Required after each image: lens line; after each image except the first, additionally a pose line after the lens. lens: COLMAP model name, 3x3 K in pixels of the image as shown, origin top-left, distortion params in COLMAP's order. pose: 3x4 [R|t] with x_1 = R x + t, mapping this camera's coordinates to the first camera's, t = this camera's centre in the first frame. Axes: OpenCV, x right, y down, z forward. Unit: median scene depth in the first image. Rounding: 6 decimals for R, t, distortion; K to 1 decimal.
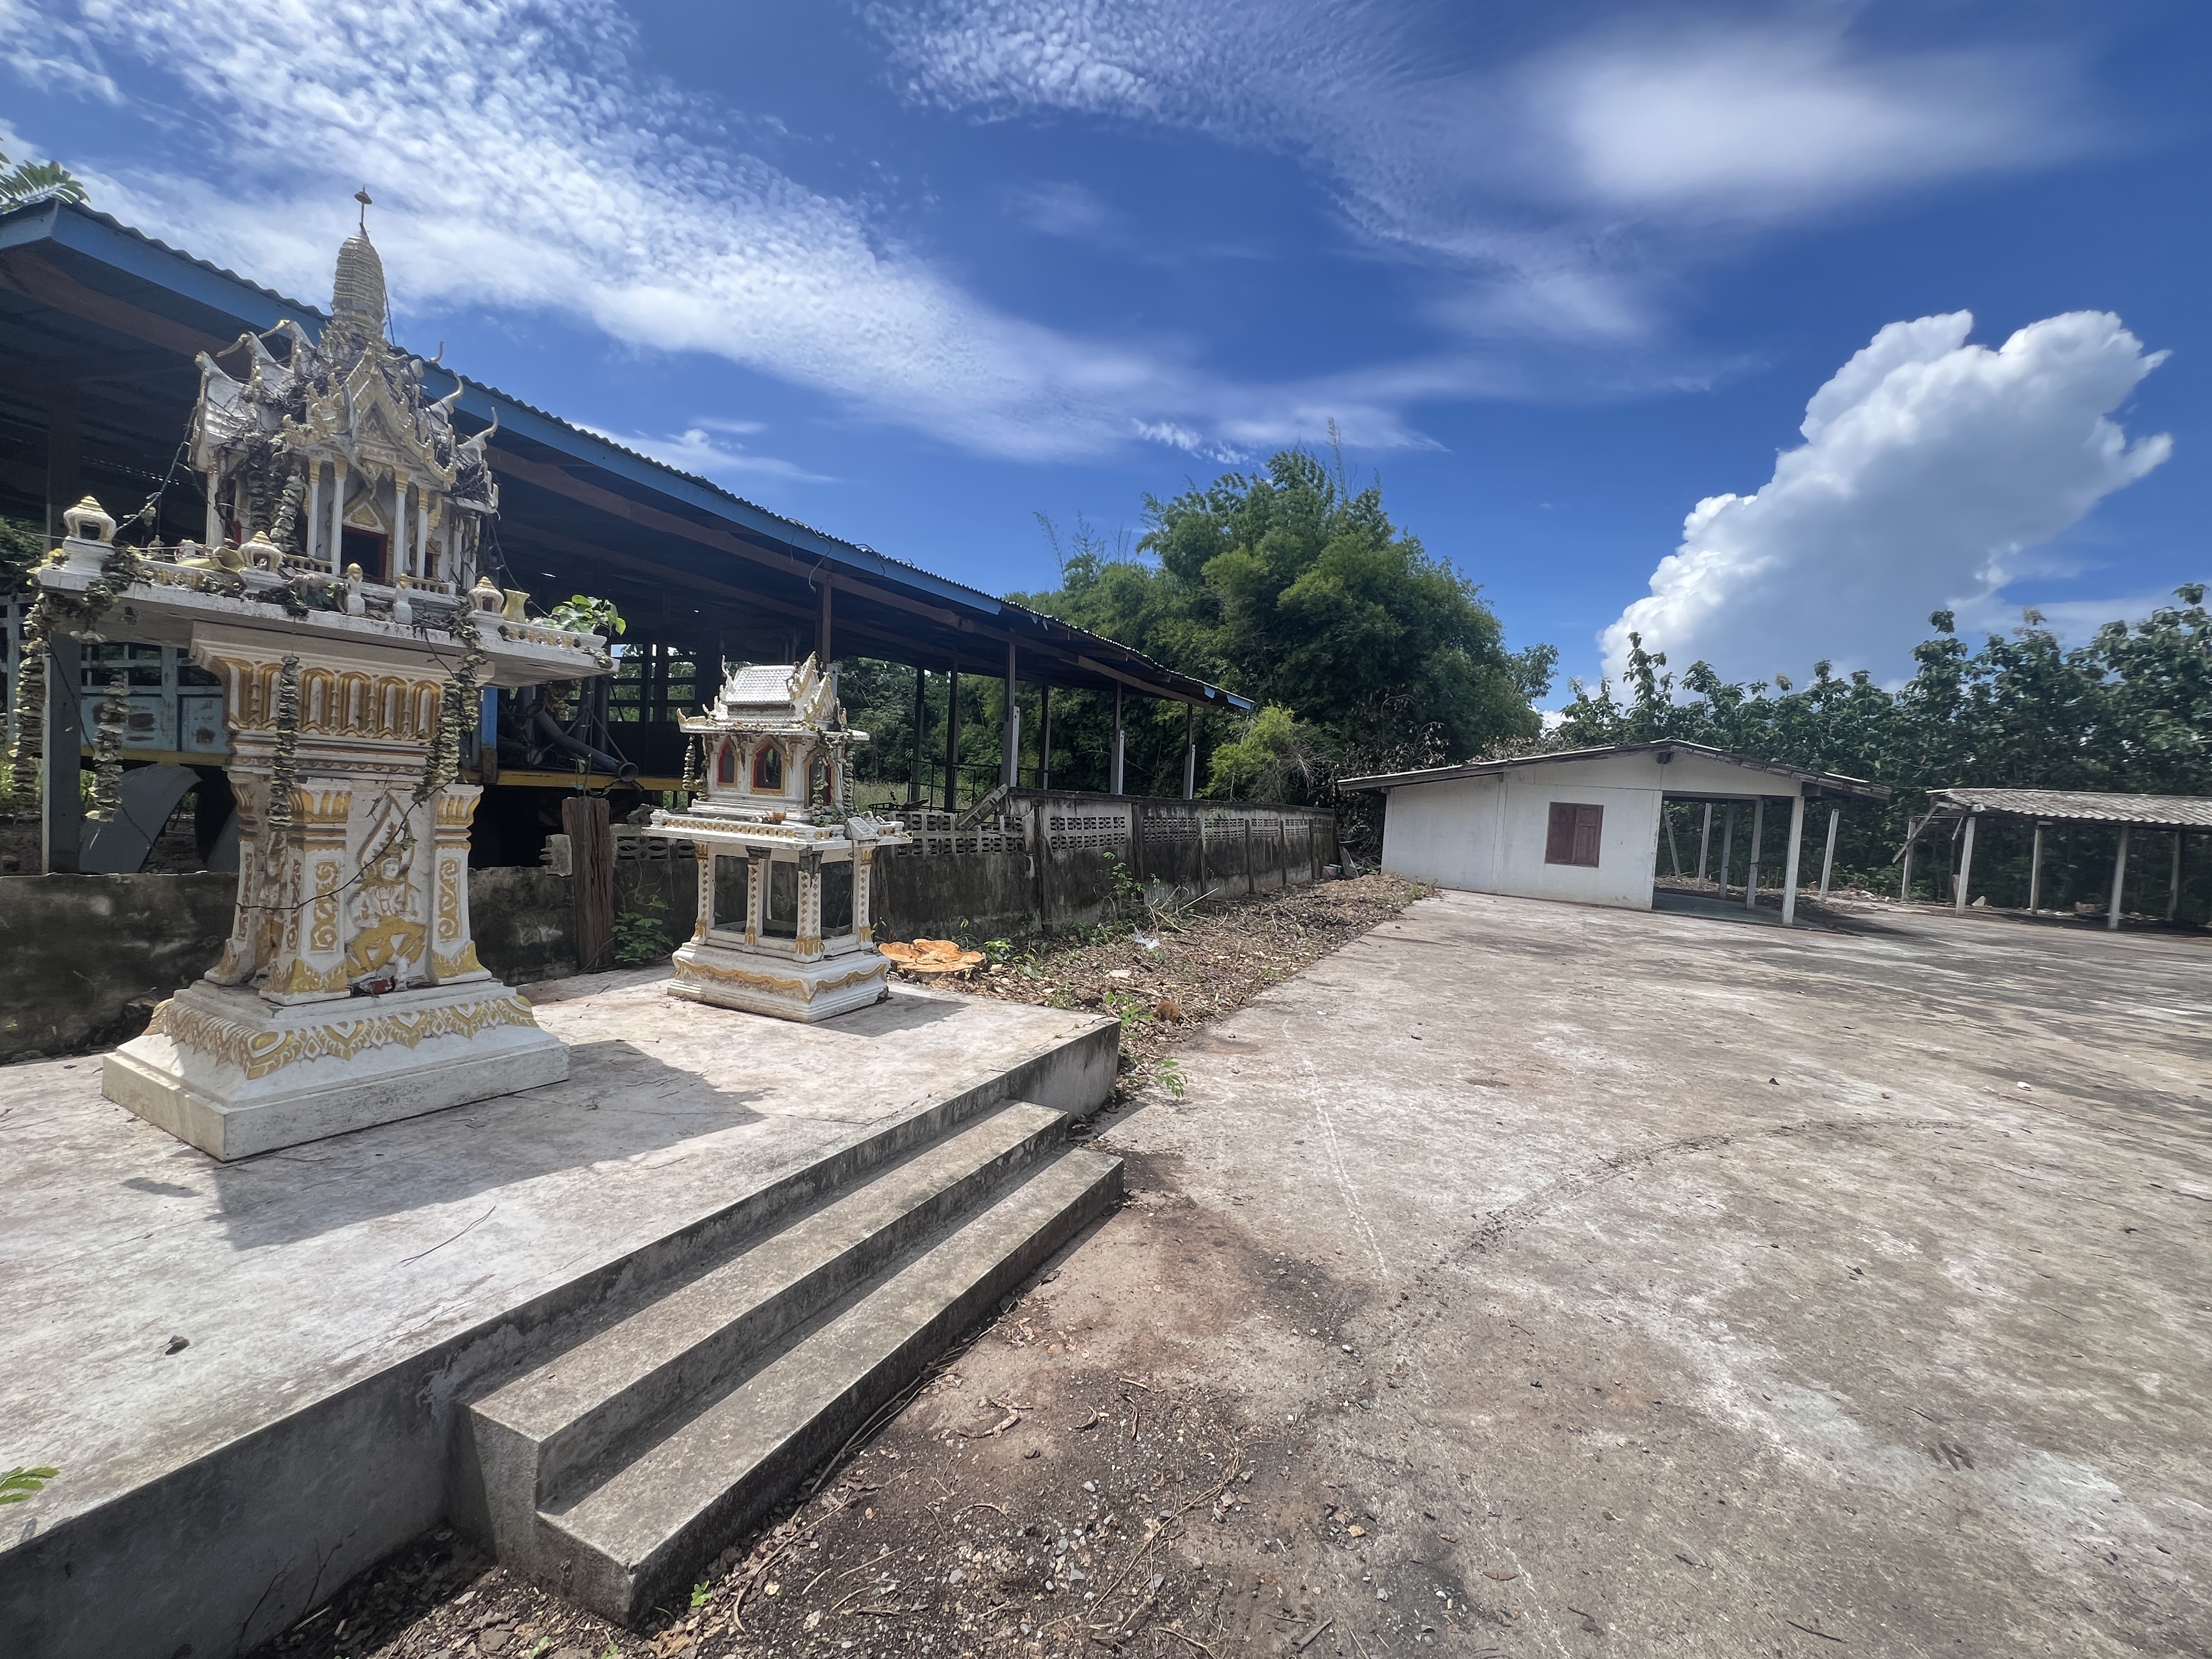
lens RADIAL K [[884.8, 0, 1104.2], [0, 884.8, 838.5], [0, 0, 1]] dist [-0.002418, 0.000374]
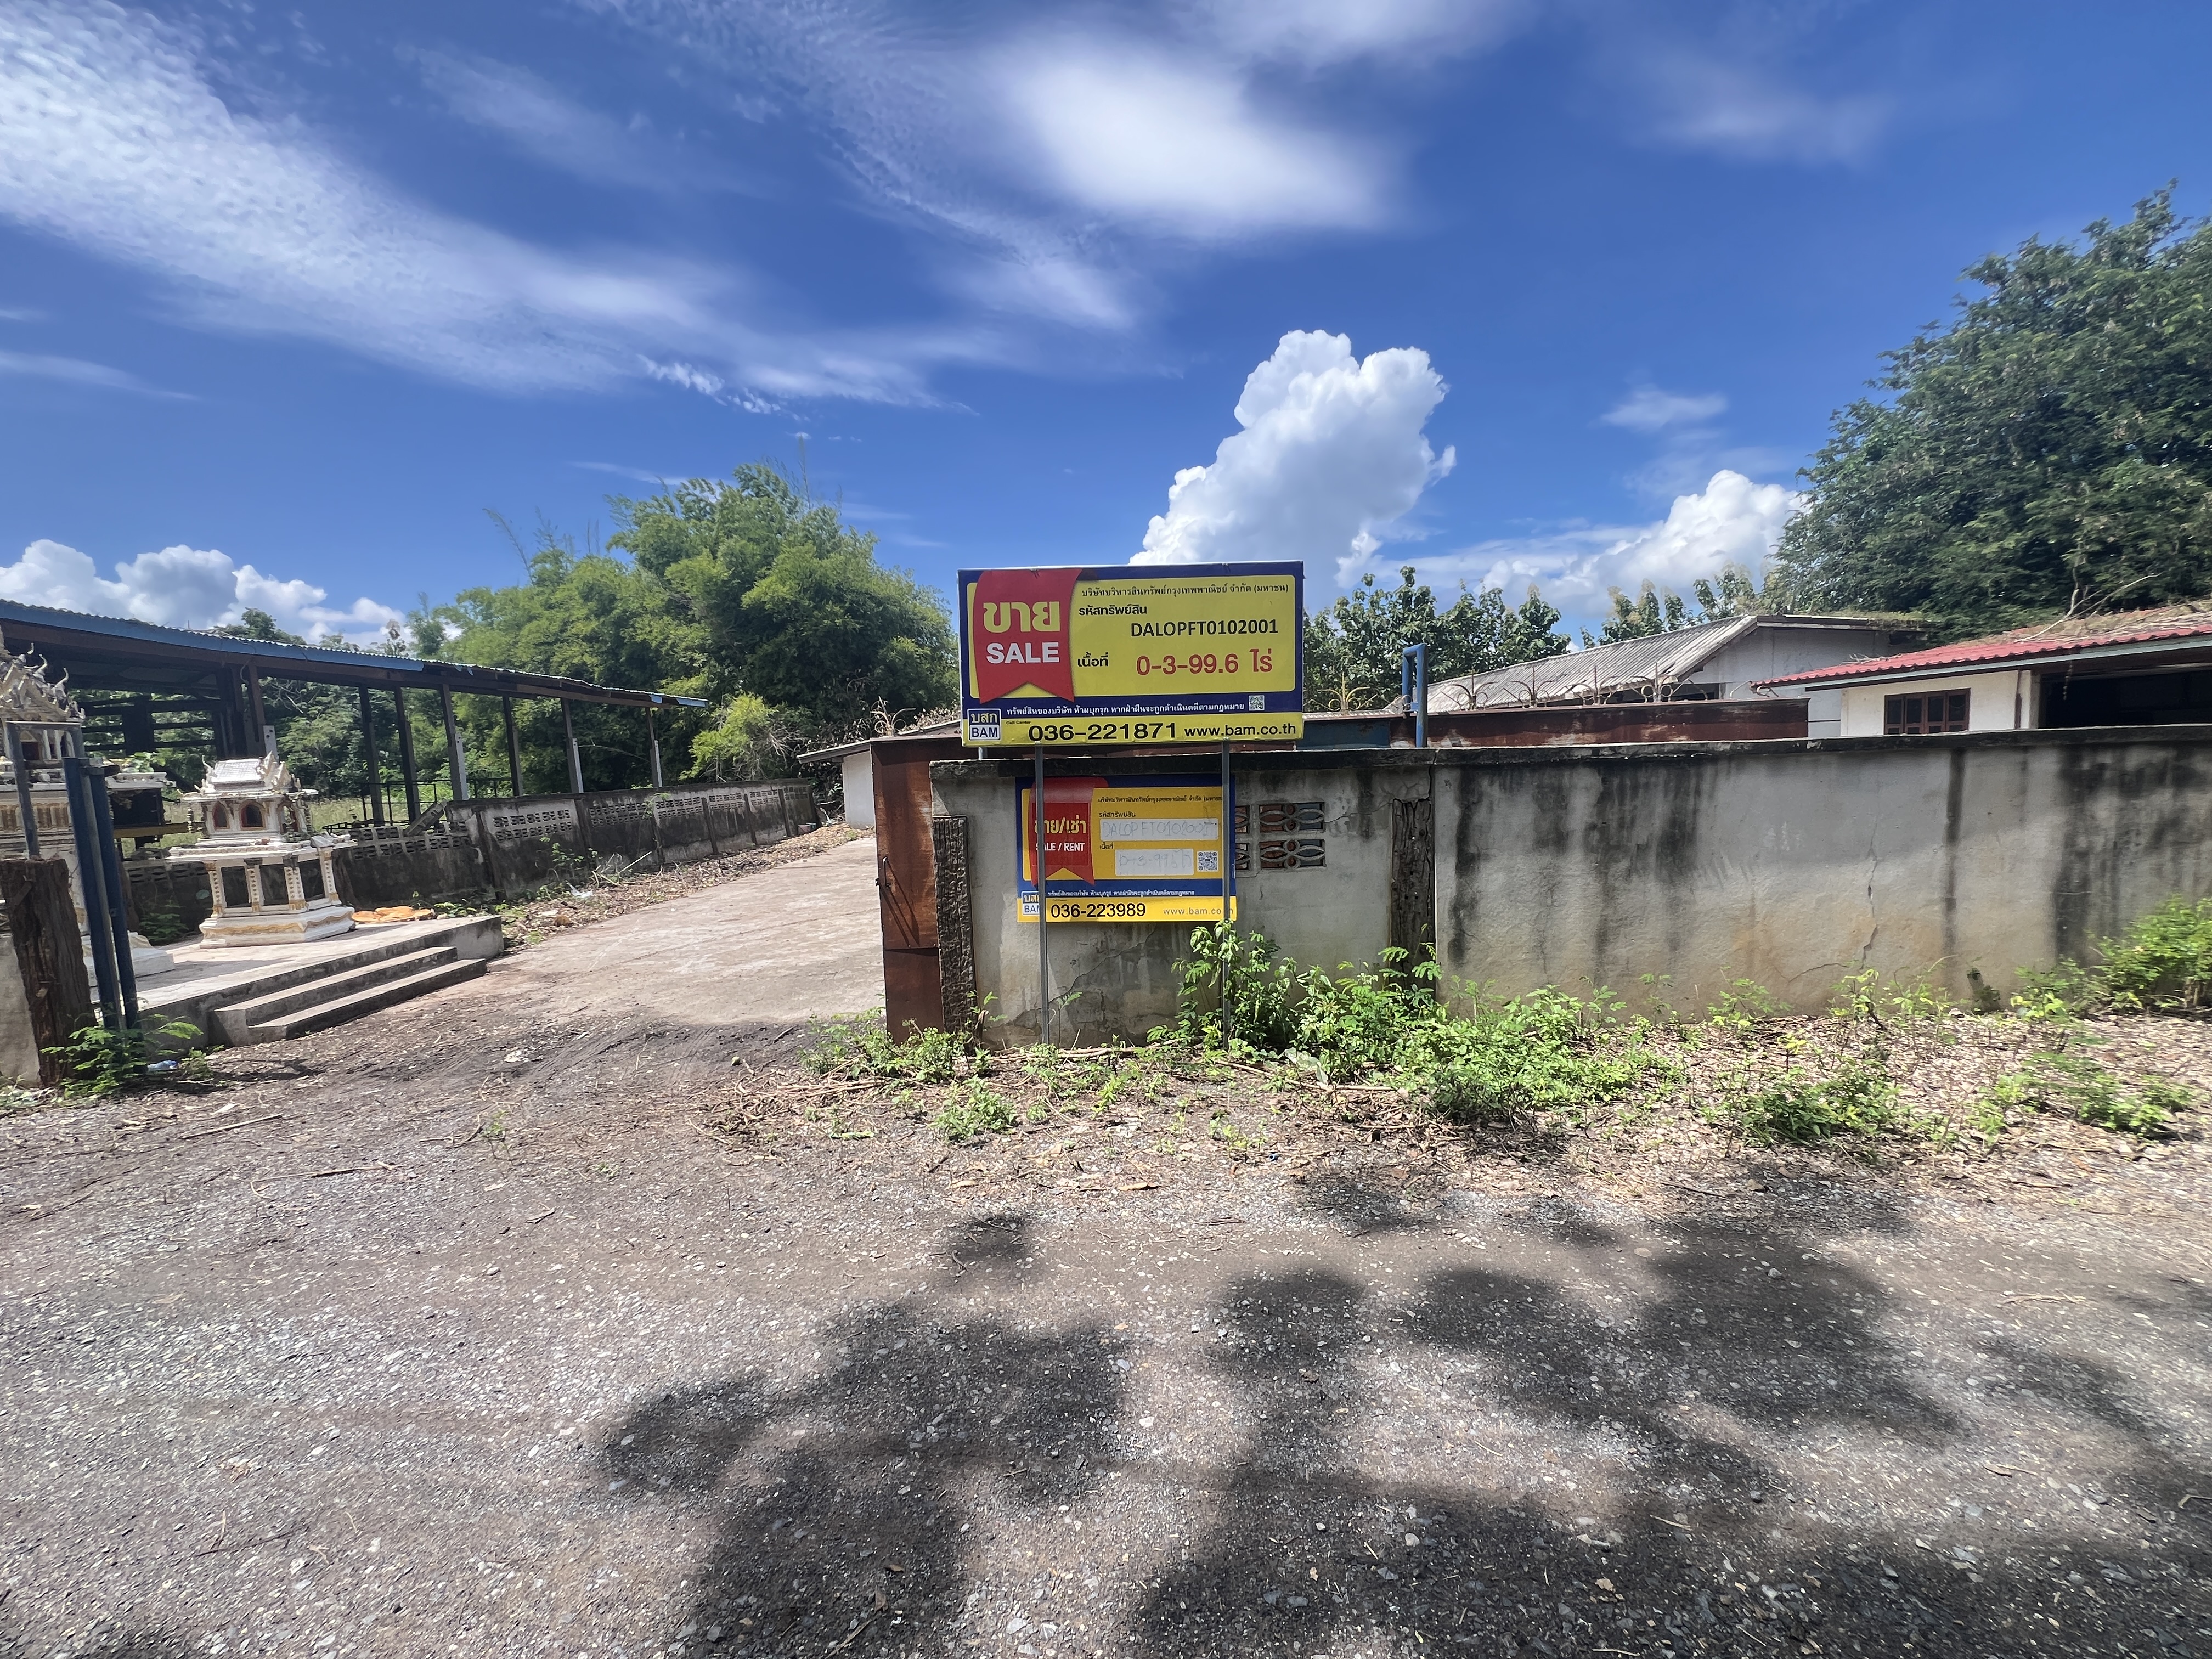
lens RADIAL K [[884.8, 0, 1106.4], [0, 884.8, 802.7], [0, 0, 1]] dist [-0.002418, 0.000374]
pose [[0.887184, -0.124814, 0.444214, 0.184639], [0.121989, 0.991912, 0.035068, 0.021325], [-0.444998, 0.023077, 0.895234, -0.688500]]
